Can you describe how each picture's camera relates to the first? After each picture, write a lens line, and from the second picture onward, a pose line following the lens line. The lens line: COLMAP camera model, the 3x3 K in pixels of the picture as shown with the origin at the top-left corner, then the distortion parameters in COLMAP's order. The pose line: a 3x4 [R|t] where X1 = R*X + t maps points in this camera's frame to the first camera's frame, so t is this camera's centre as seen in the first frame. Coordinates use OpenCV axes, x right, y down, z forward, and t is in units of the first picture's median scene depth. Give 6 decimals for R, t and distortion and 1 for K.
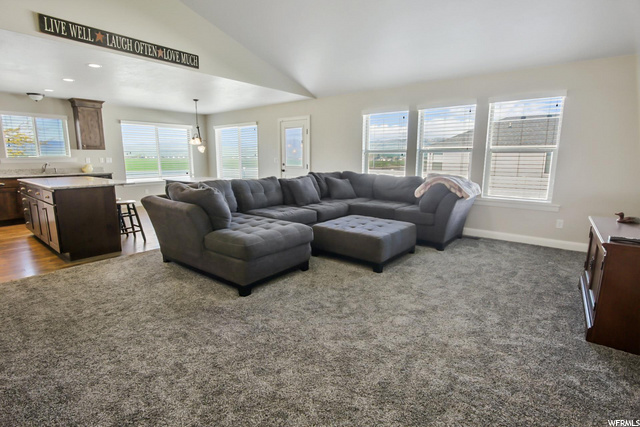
lens RADIAL K [[313.7, 0, 318.8], [0, 313.7, 205.8], [0, 0, 1]] dist [-0.021120, -0.000021]
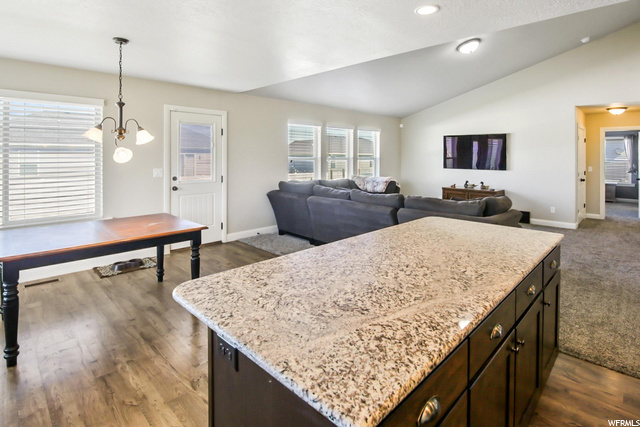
lens RADIAL K [[331.2, 0, 322.2], [0, 331.2, 159.5], [0, 0, 1]] dist [-0.002794, -0.000125]
pose [[0.113032, -0.017666, 0.993434, -0.803774], [0.151285, 0.988490, 0.000365, -0.139066], [-0.982006, 0.150251, 0.114403, 0.701253]]
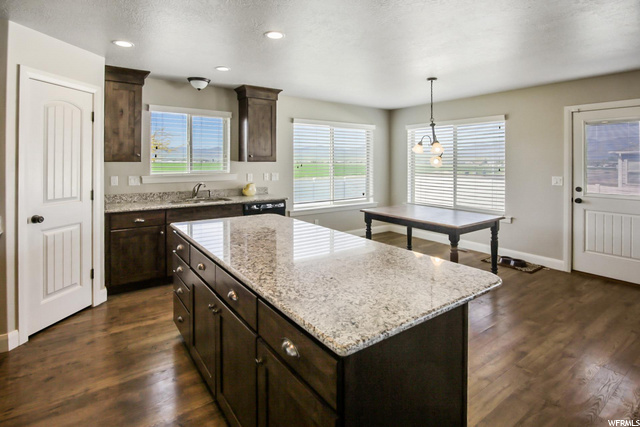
lens RADIAL K [[331.2, 0, 322.2], [0, 331.2, 159.5], [0, 0, 1]] dist [-0.002794, -0.000125]
pose [[0.962368, -0.000667, -0.271748, -0.420409], [-0.042779, 0.987157, -0.153919, -0.085433], [0.268361, 0.159752, 0.949980, 0.375524]]
